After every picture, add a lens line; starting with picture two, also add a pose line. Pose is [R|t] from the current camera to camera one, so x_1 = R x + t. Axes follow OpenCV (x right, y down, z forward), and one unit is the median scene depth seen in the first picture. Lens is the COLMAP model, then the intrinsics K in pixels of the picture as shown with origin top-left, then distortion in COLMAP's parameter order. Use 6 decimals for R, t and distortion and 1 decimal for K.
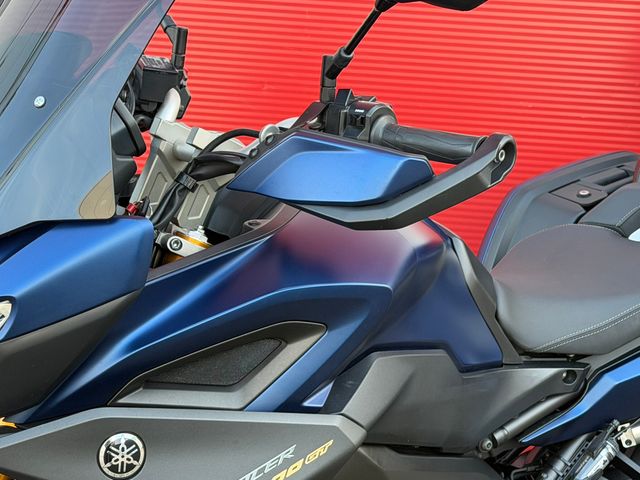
lens RADIAL K [[1481.9, 0, 326.6], [0, 1481.9, 259.6], [0, 0, 1]] dist [0.114163, 0.329110]
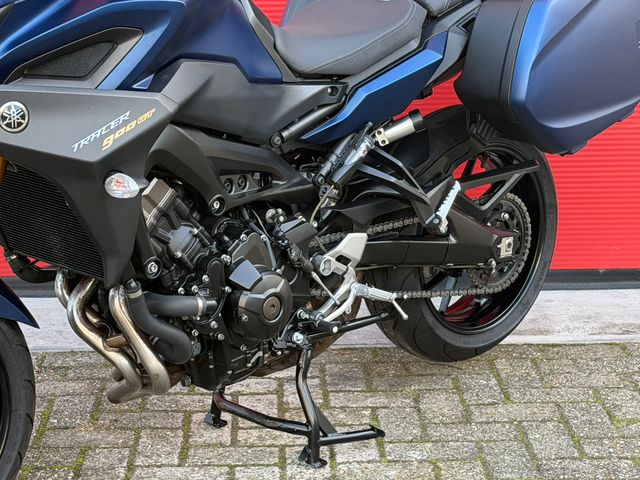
lens RADIAL K [[1481.9, 0, 326.6], [0, 1481.9, 259.6], [0, 0, 1]] dist [0.114163, 0.329110]
pose [[0.993305, -0.091300, 0.070774, 0.054338], [0.087721, 0.994780, 0.052132, 0.204316], [-0.075164, -0.045574, 0.996129, -0.503816]]
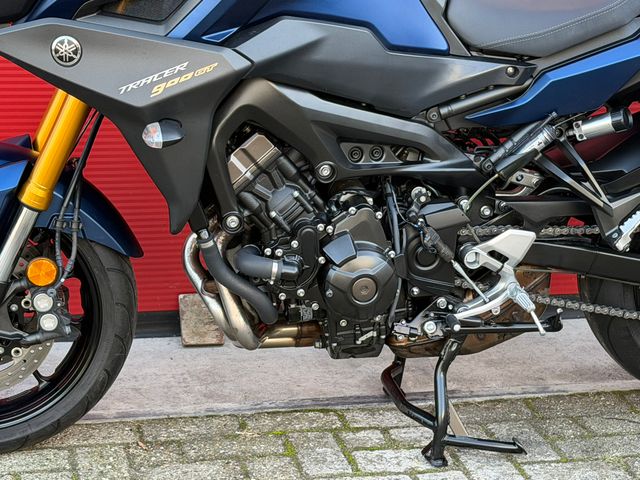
lens RADIAL K [[1477.0, 0, 333.7], [0, 1477.0, 263.4], [0, 0, 1]] dist [0.118213, 0.345405]
pose [[0.897198, 0.122482, -0.424304, 0.731975], [-0.083021, 0.990419, 0.110351, 0.142243], [0.433754, -0.063780, 0.898771, -0.274005]]
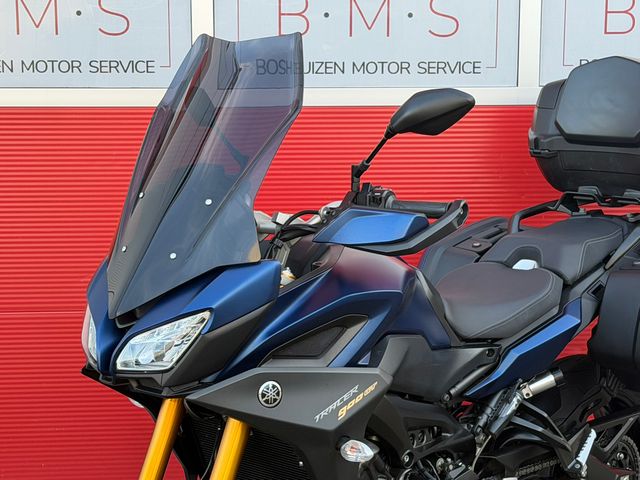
lens RADIAL K [[1481.9, 0, 326.6], [0, 1481.9, 259.6], [0, 0, 1]] dist [0.114163, 0.329110]
pose [[0.988897, -0.082202, 0.123800, -0.251709], [0.090967, 0.993605, -0.066886, 0.087249], [-0.117511, 0.077406, 0.990050, -0.714782]]
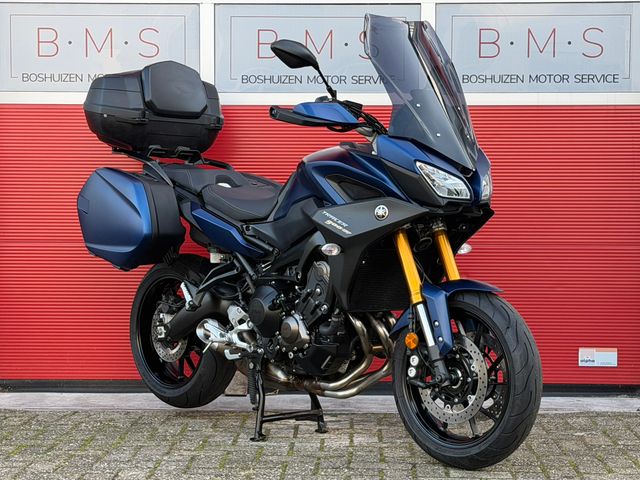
lens RADIAL K [[1462.0, 0, 332.1], [0, 1462.0, 258.5], [0, 0, 1]] dist [0.125983, 0.321909]
pose [[0.997641, -0.058545, 0.035841, 0.038811], [0.064115, 0.981232, -0.181861, 0.725111], [-0.024521, 0.183730, 0.982671, -1.807570]]
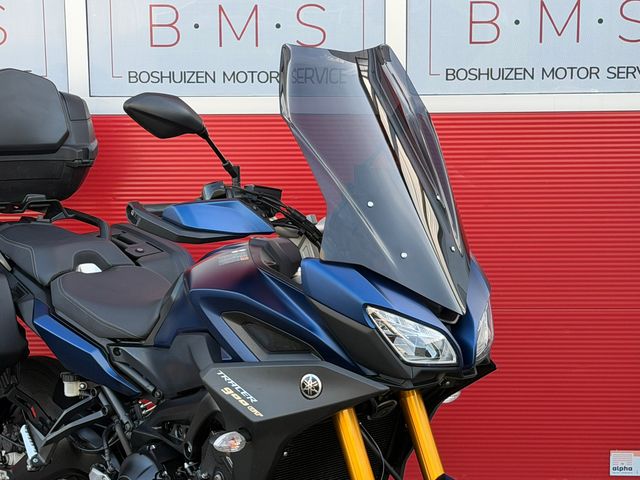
lens RADIAL K [[1477.0, 0, 333.7], [0, 1477.0, 263.4], [0, 0, 1]] dist [0.118213, 0.345405]
pose [[0.996470, -0.074830, 0.038042, 0.207927], [0.077538, 0.994123, -0.075551, 0.133941], [-0.032165, 0.078234, 0.996416, -0.810340]]
